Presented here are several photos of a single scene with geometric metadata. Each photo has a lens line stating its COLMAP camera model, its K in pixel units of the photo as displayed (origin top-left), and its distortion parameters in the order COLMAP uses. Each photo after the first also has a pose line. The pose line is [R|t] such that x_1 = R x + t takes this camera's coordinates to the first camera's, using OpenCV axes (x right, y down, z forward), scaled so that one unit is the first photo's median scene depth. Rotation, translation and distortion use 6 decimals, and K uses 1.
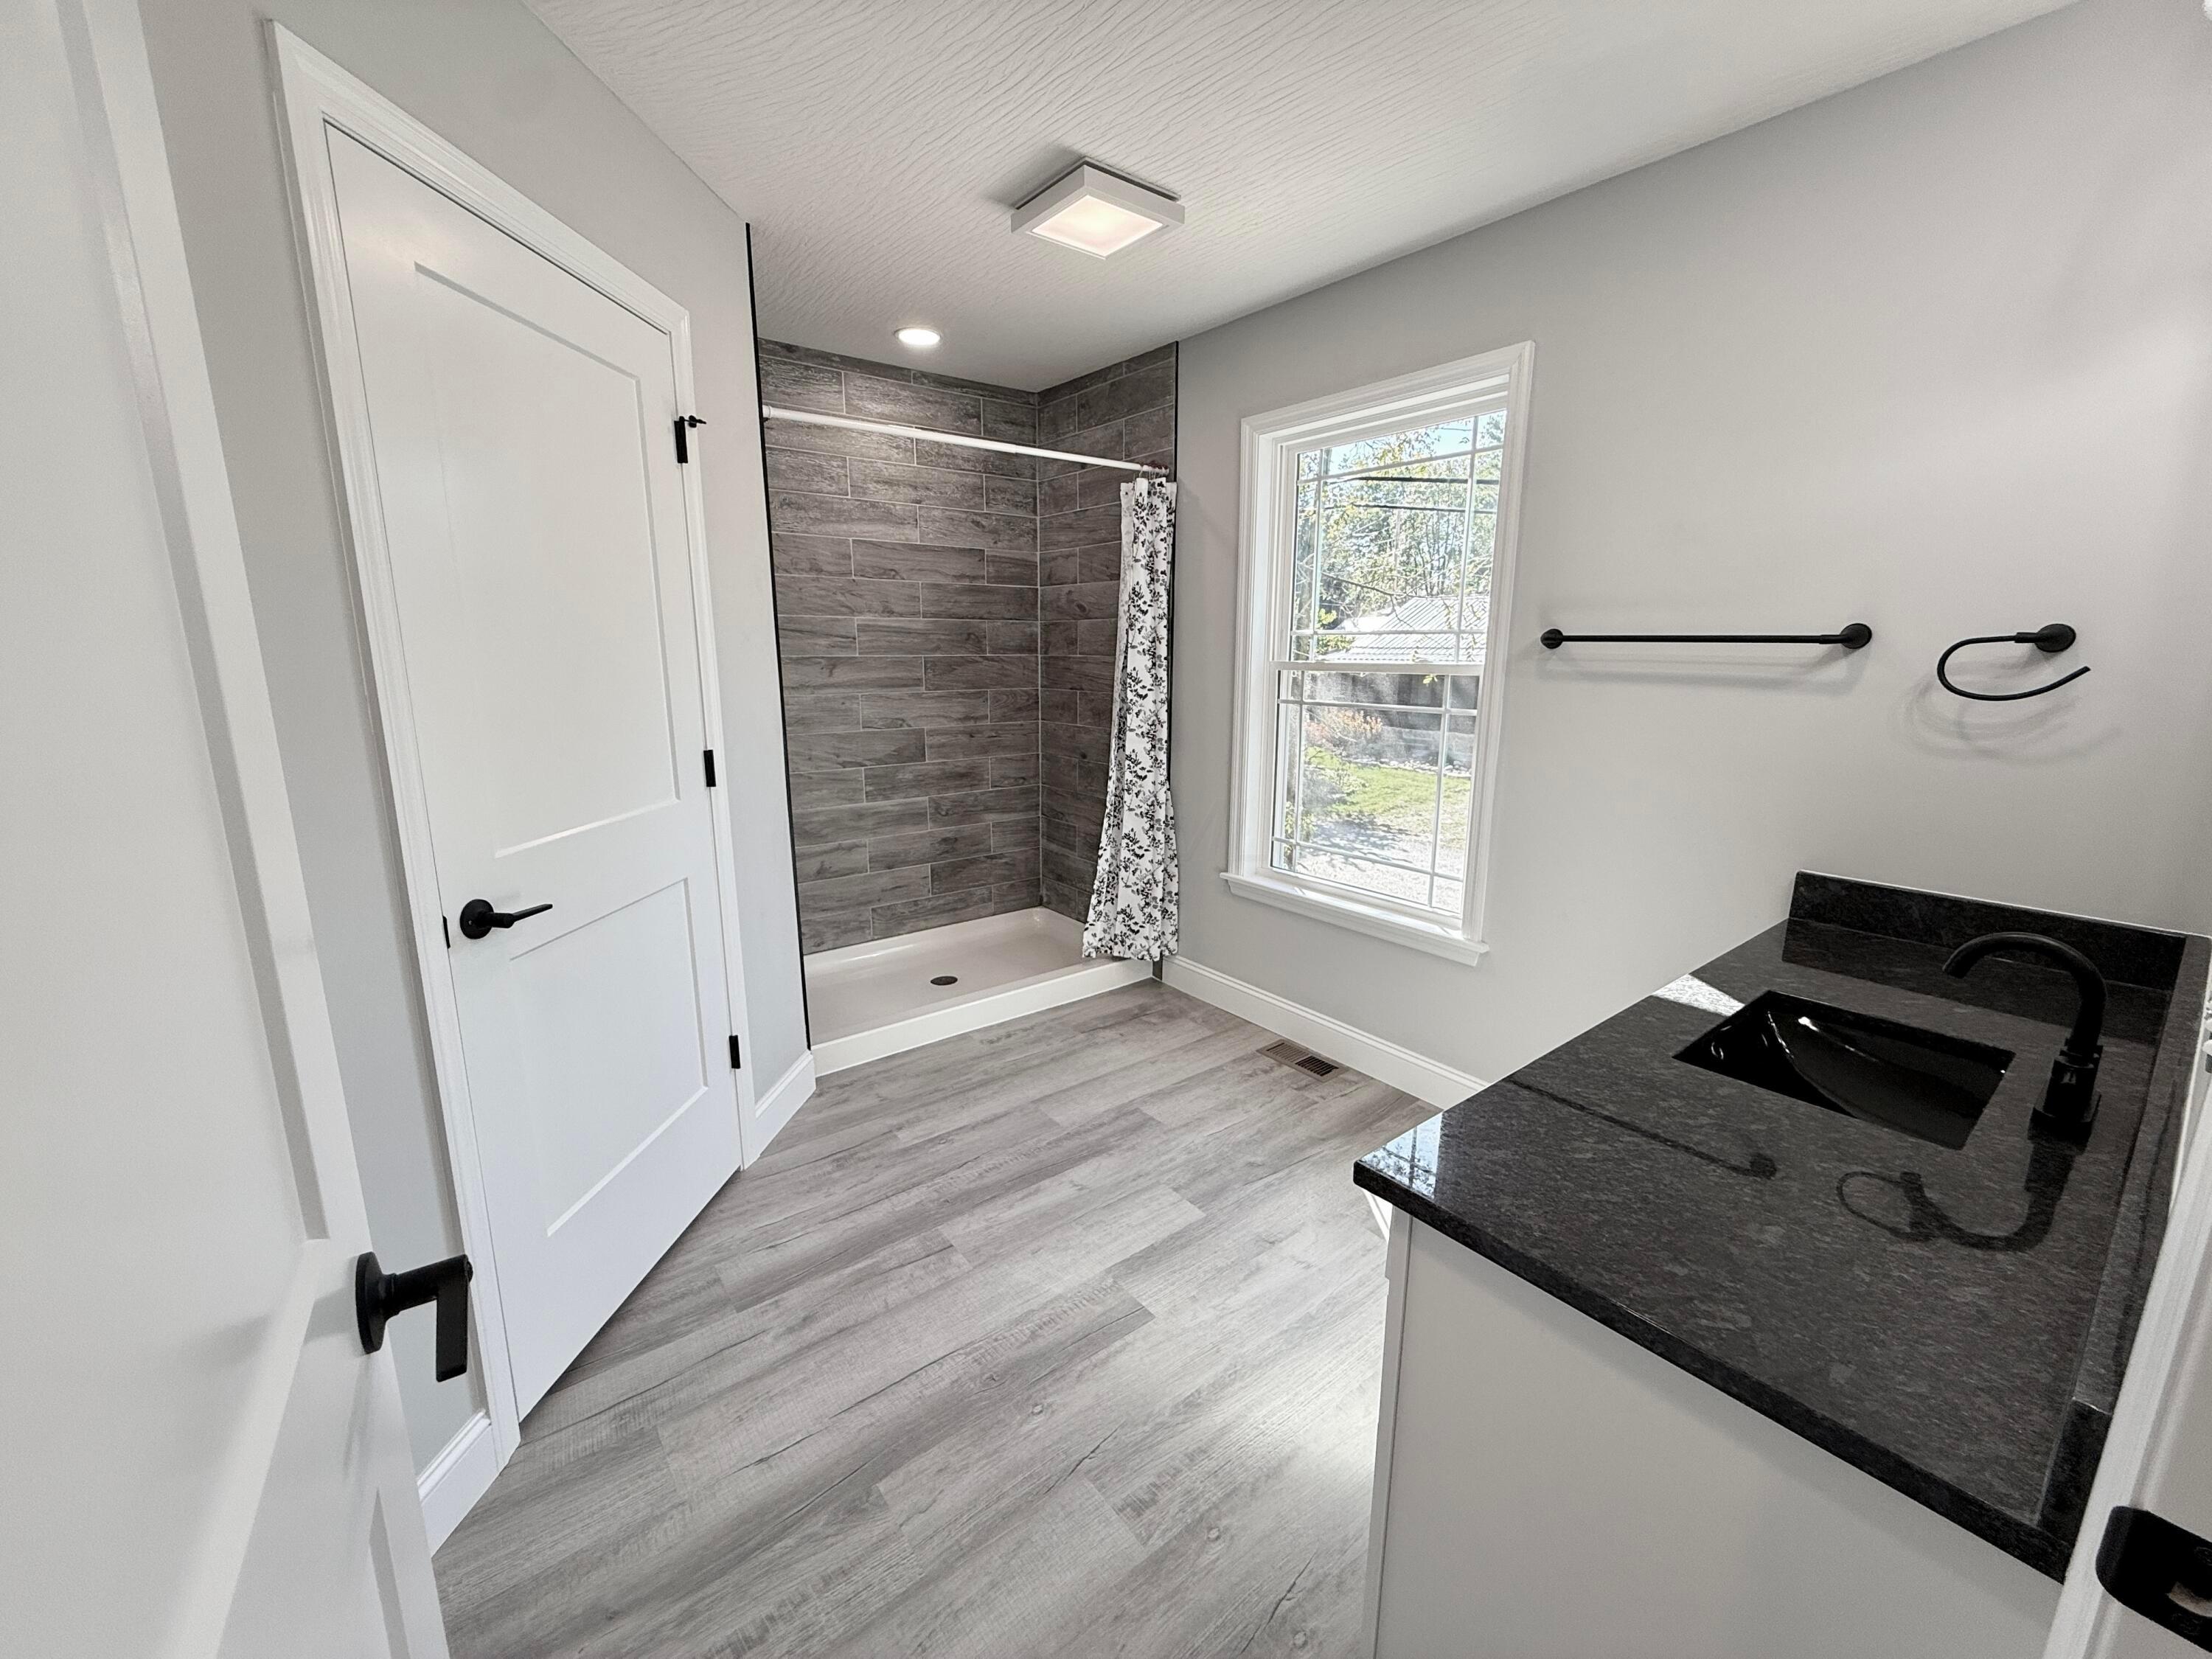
lens RADIAL K [[880.3, 0, 1101.6], [0, 880.3, 832.5], [0, 0, 1]] dist [0.001283, 0.000029]
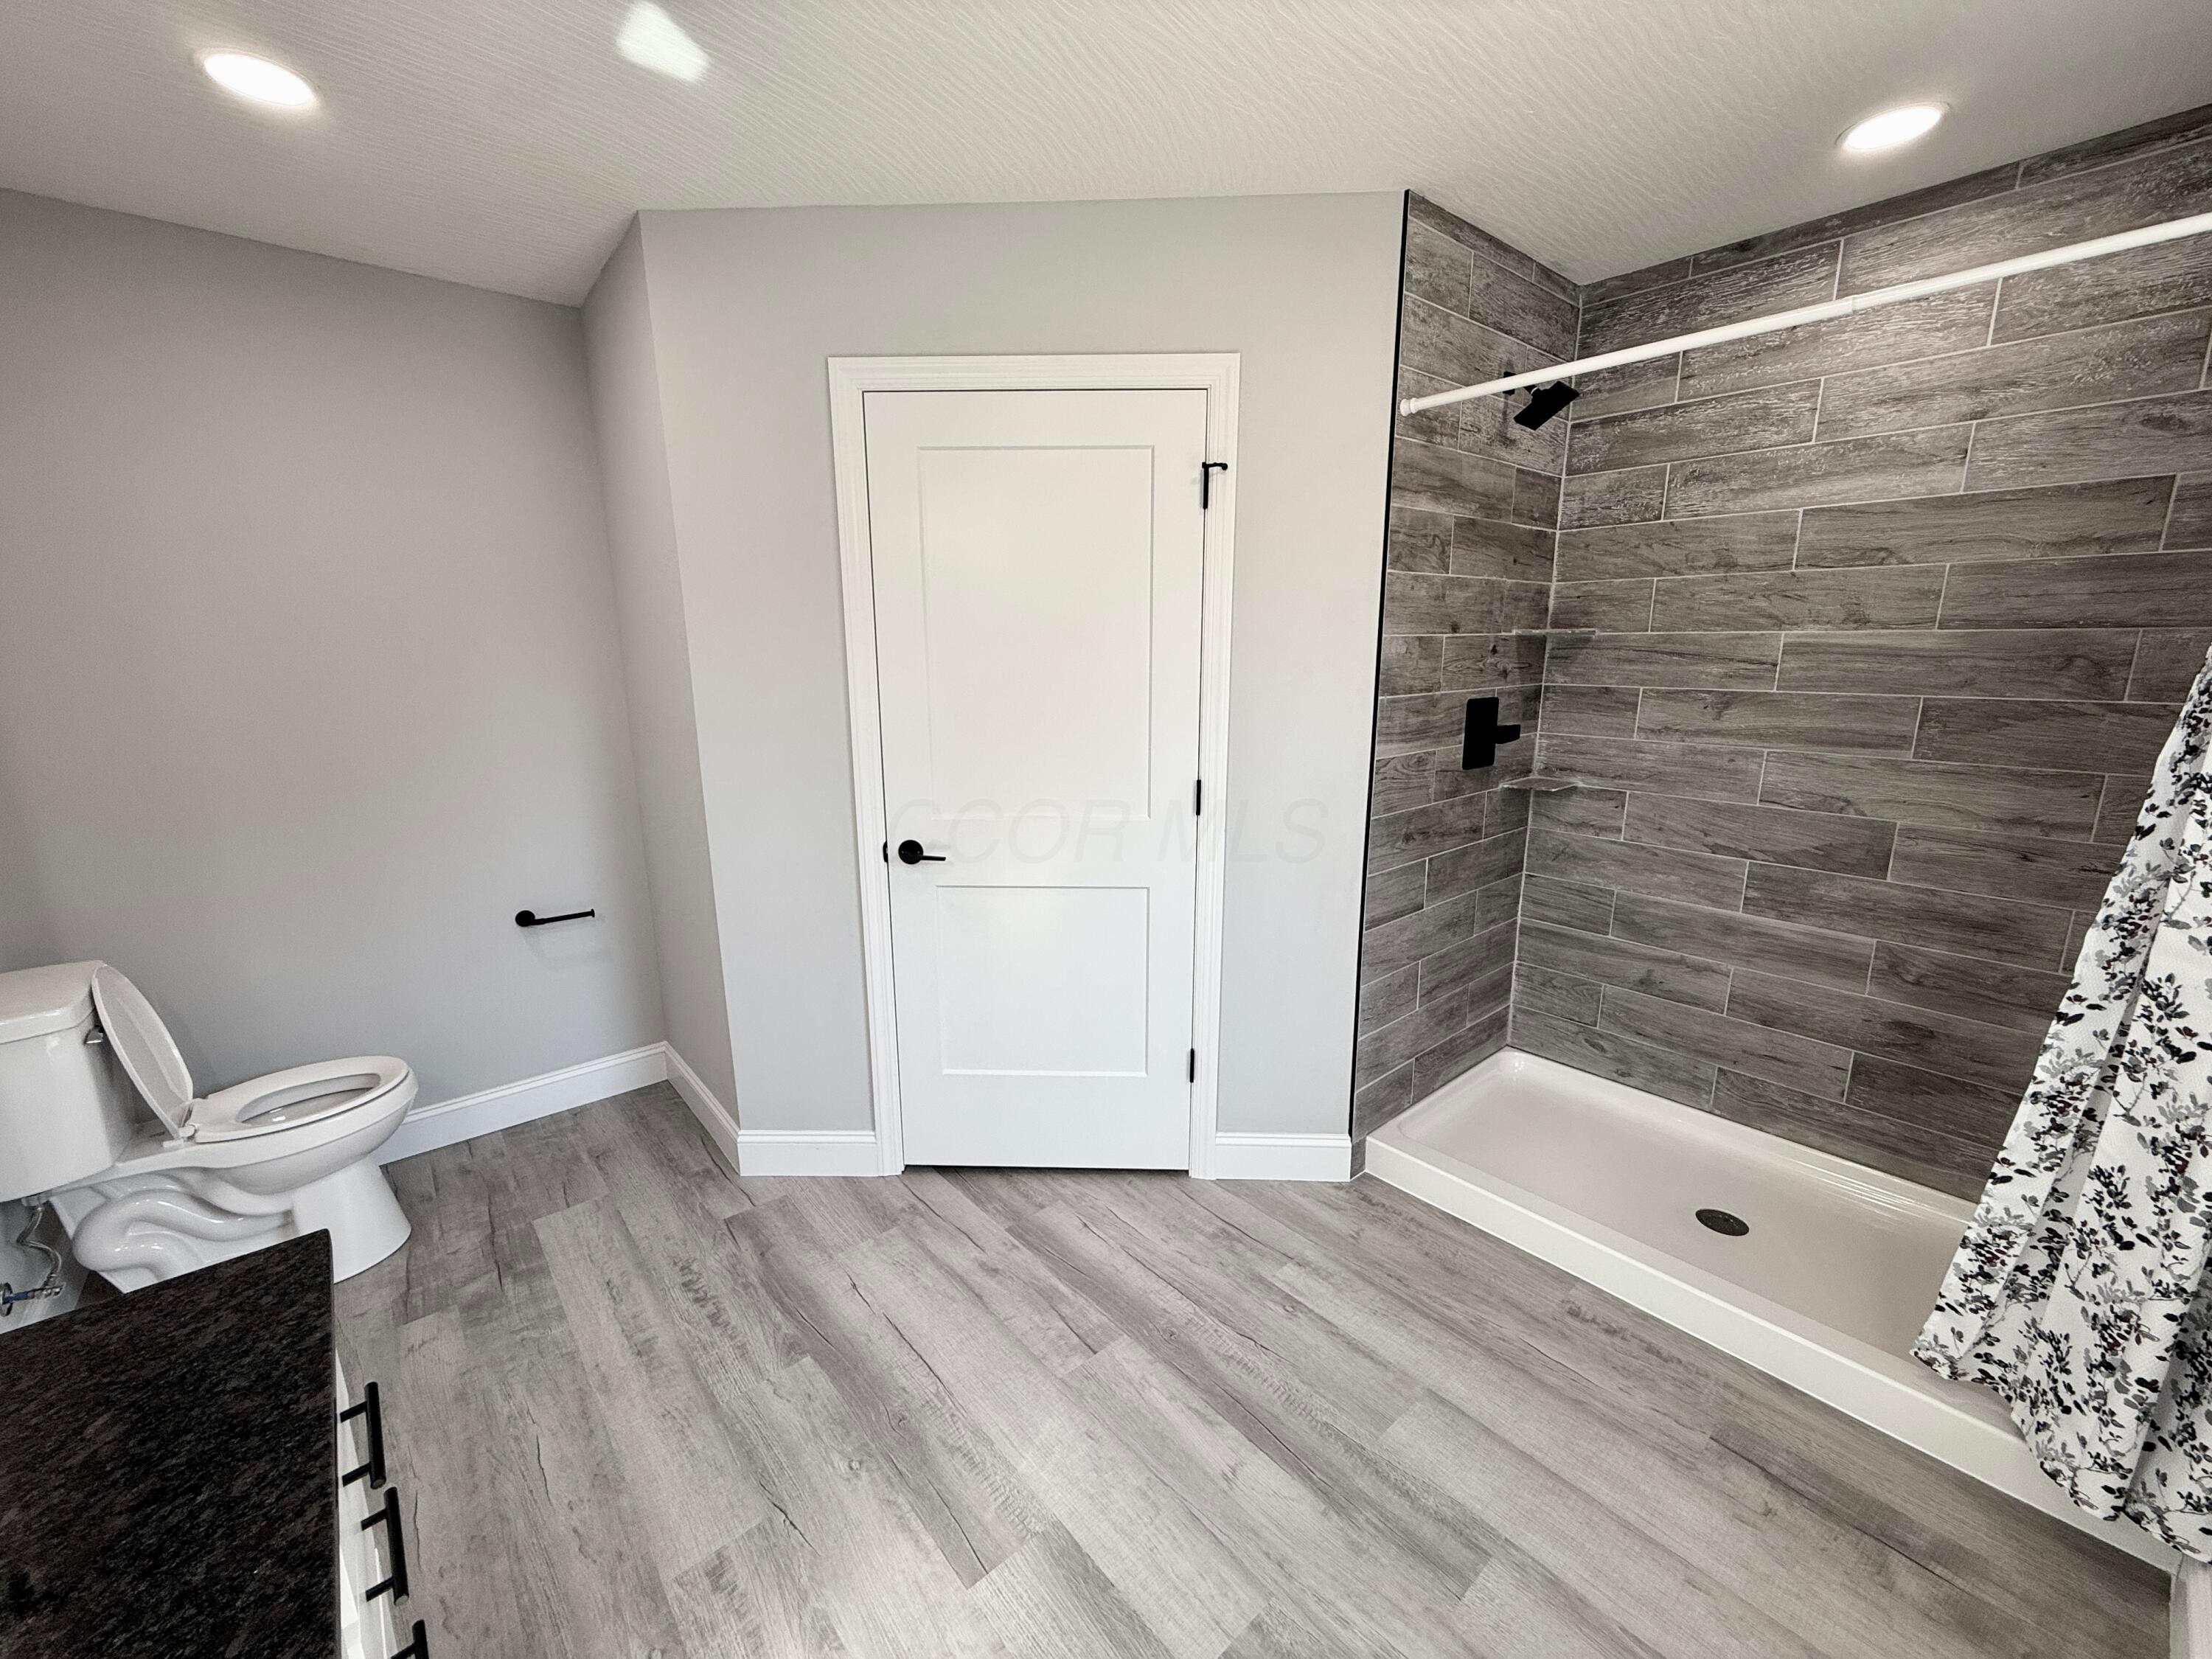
lens RADIAL K [[882.0, 0, 1102.3], [0, 882.0, 831.6], [0, 0, 1]] dist [-0.000101, 0.000060]
pose [[0.054242, 0.205365, -0.977181, 0.358546], [-0.201992, 0.960646, 0.190678, -0.128913], [0.977884, 0.187040, 0.093589, 0.488904]]
